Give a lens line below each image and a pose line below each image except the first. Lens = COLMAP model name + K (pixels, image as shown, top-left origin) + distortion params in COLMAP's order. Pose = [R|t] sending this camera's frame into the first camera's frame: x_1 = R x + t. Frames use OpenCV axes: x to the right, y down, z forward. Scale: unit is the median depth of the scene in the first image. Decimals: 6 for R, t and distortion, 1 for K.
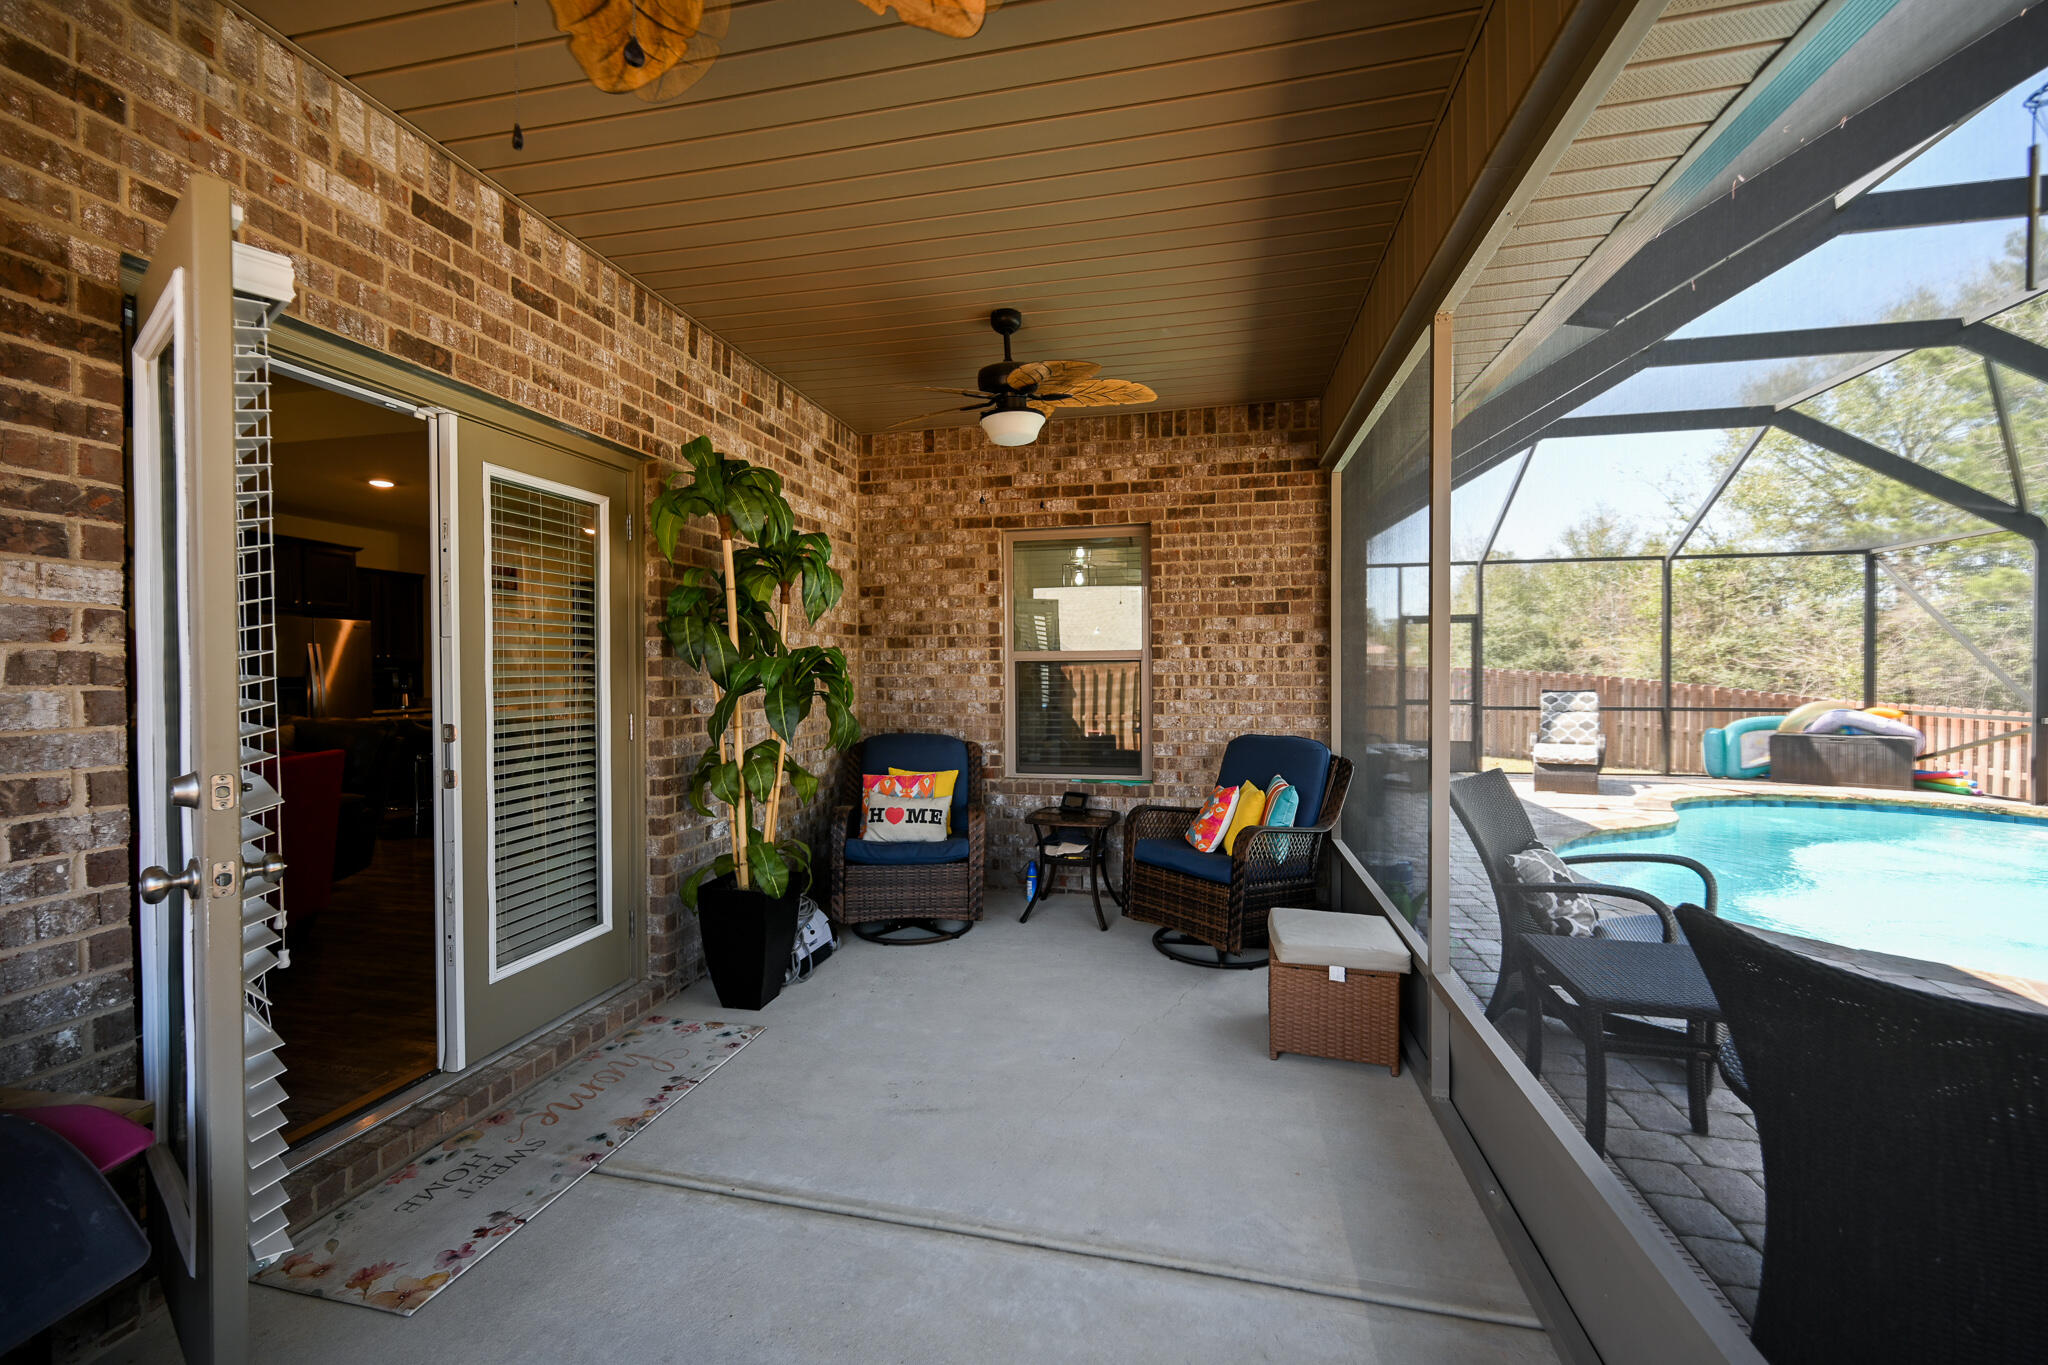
lens RADIAL K [[803.3, 0, 1037.1], [0, 803.3, 679.2], [0, 0, 1]] dist [0.001817, -0.000140]
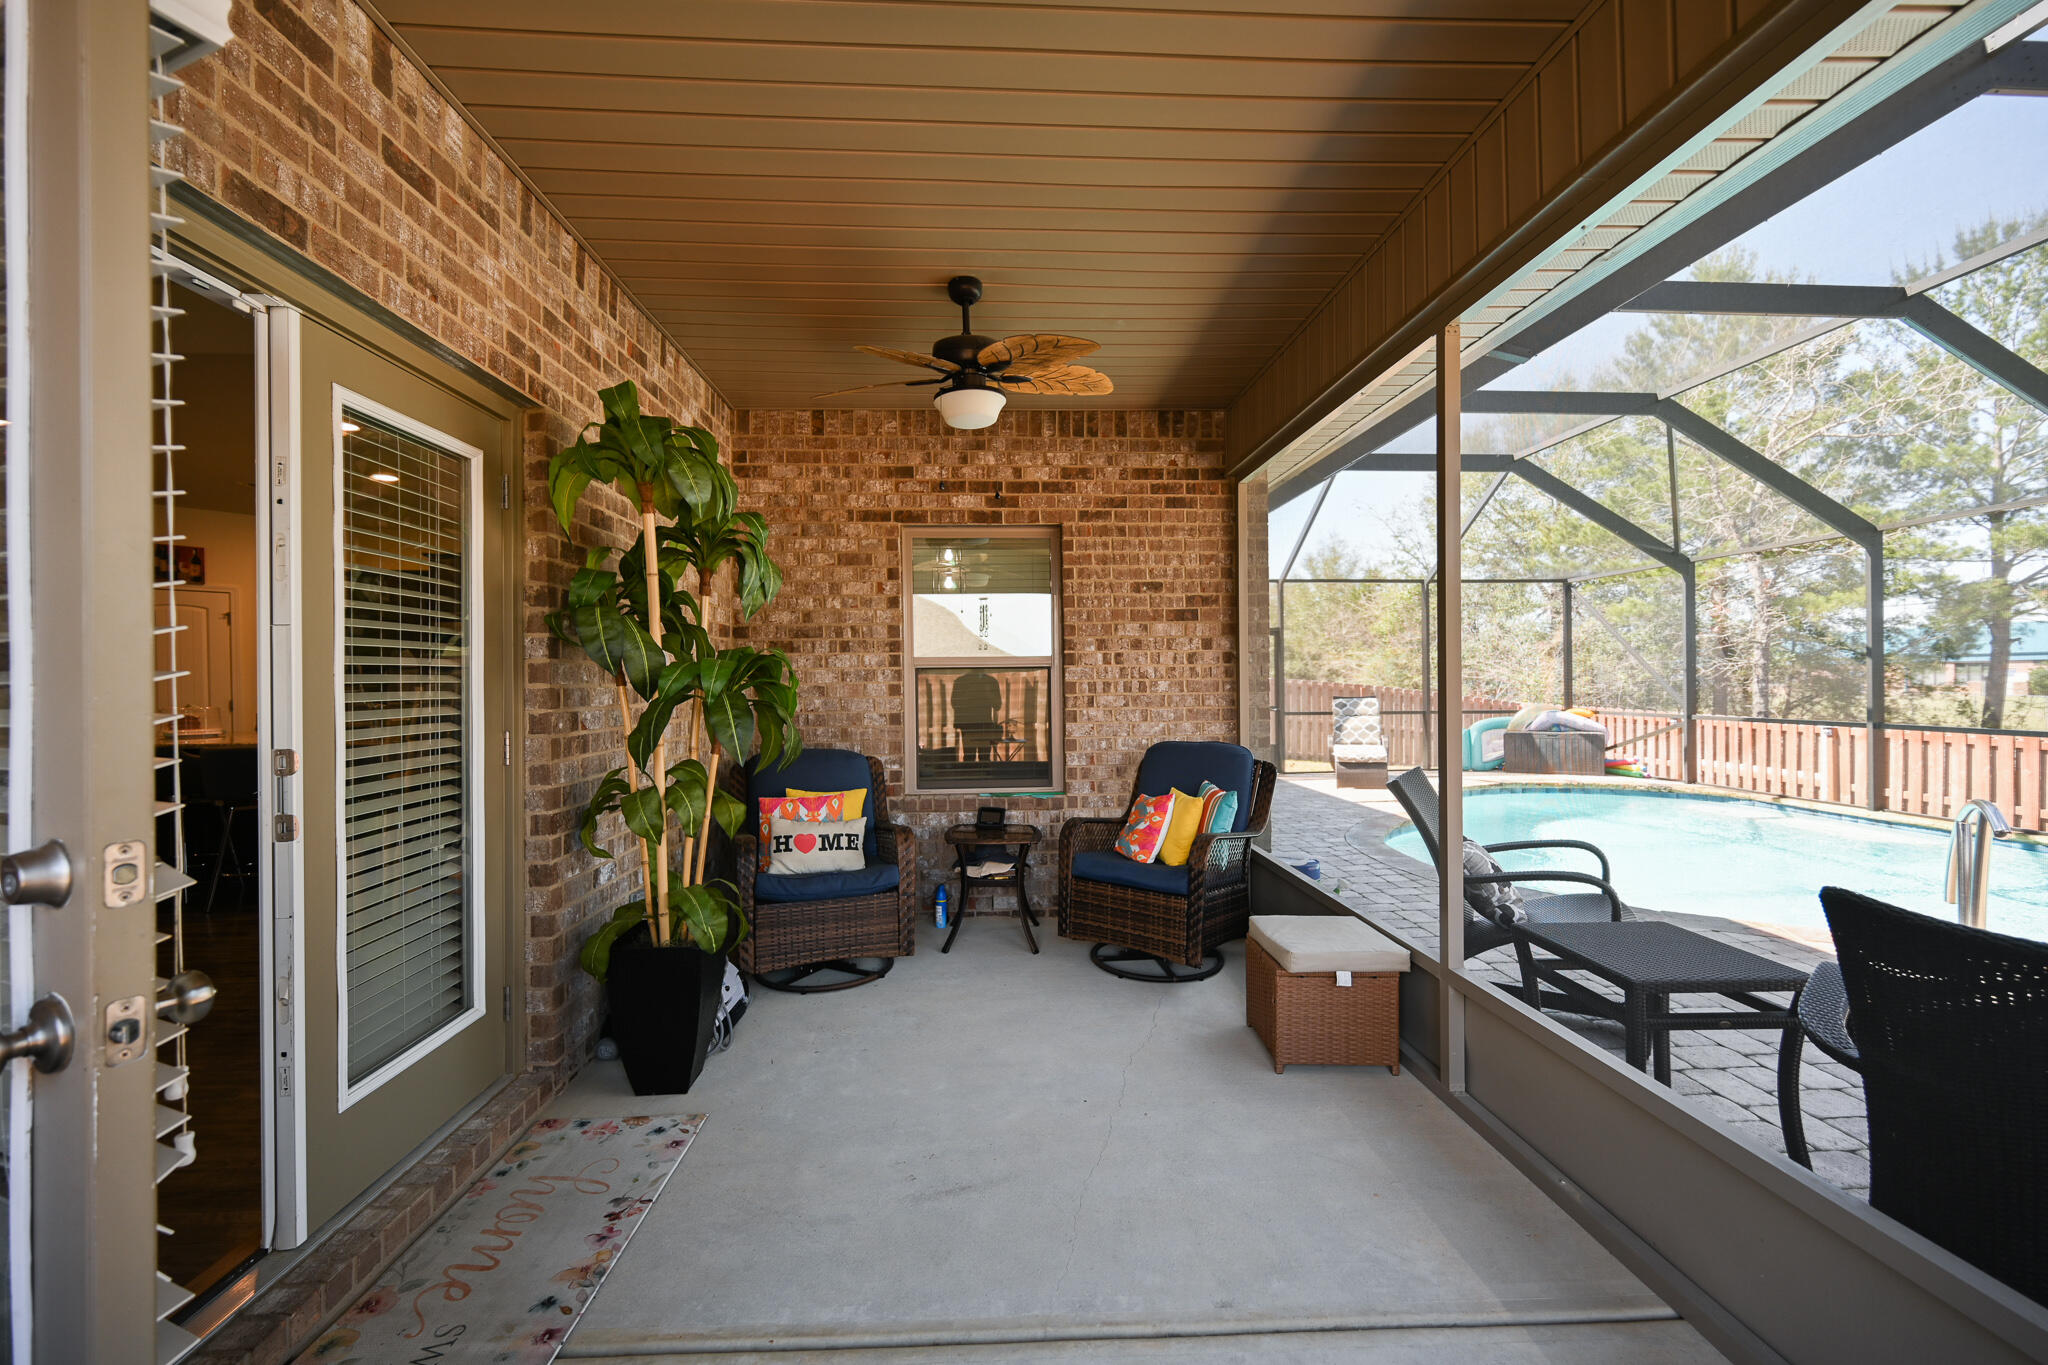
lens RADIAL K [[803.3, 0, 1024.6], [0, 803.3, 680.8], [0, 0, 1]] dist [0.001817, -0.000140]
pose [[0.965145, -0.003182, 0.261698, -0.186693], [0.006587, 0.999905, -0.012133, 0.005629], [-0.261634, 0.013434, 0.965074, 0.098409]]
